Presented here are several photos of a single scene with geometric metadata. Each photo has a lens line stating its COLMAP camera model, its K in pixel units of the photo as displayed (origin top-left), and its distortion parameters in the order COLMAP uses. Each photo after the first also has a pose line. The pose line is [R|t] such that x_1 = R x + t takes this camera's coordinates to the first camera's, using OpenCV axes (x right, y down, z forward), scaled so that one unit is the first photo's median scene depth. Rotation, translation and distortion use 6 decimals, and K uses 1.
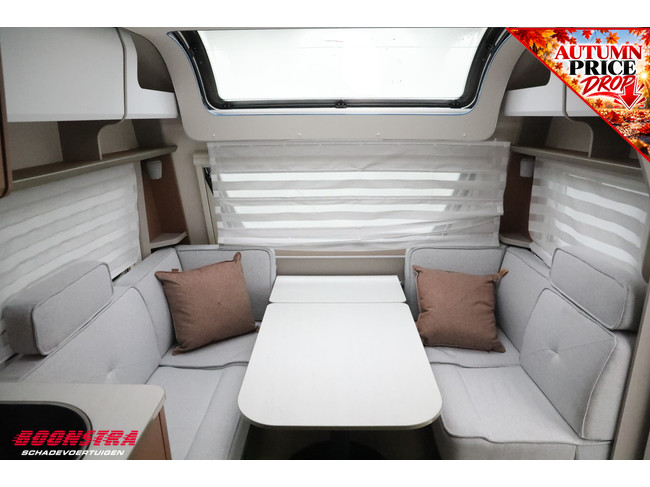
lens RADIAL K [[438.6, 0, 327.9], [0, 438.6, 241.1], [0, 0, 1]] dist [-0.048558, 0.004769]
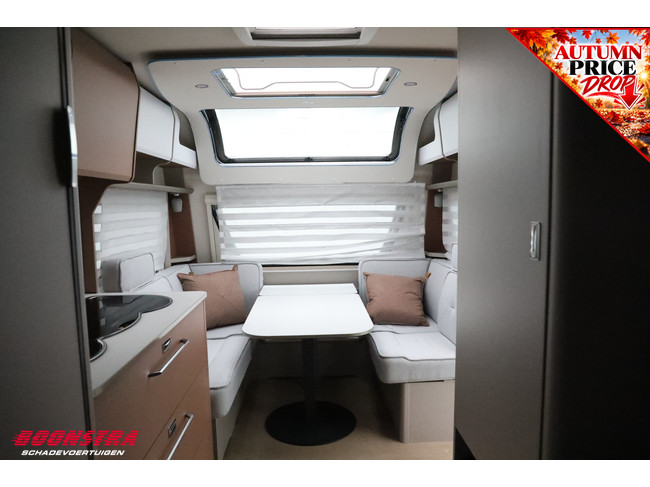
lens RADIAL K [[438.6, 0, 323.0], [0, 438.6, 245.0], [0, 0, 1]] dist [-0.048558, 0.004769]
pose [[0.999083, -0.013998, 0.040472, 0.014132], [0.021427, 0.981666, -0.189401, 0.239939], [-0.037079, 0.190094, 0.981065, -0.379957]]
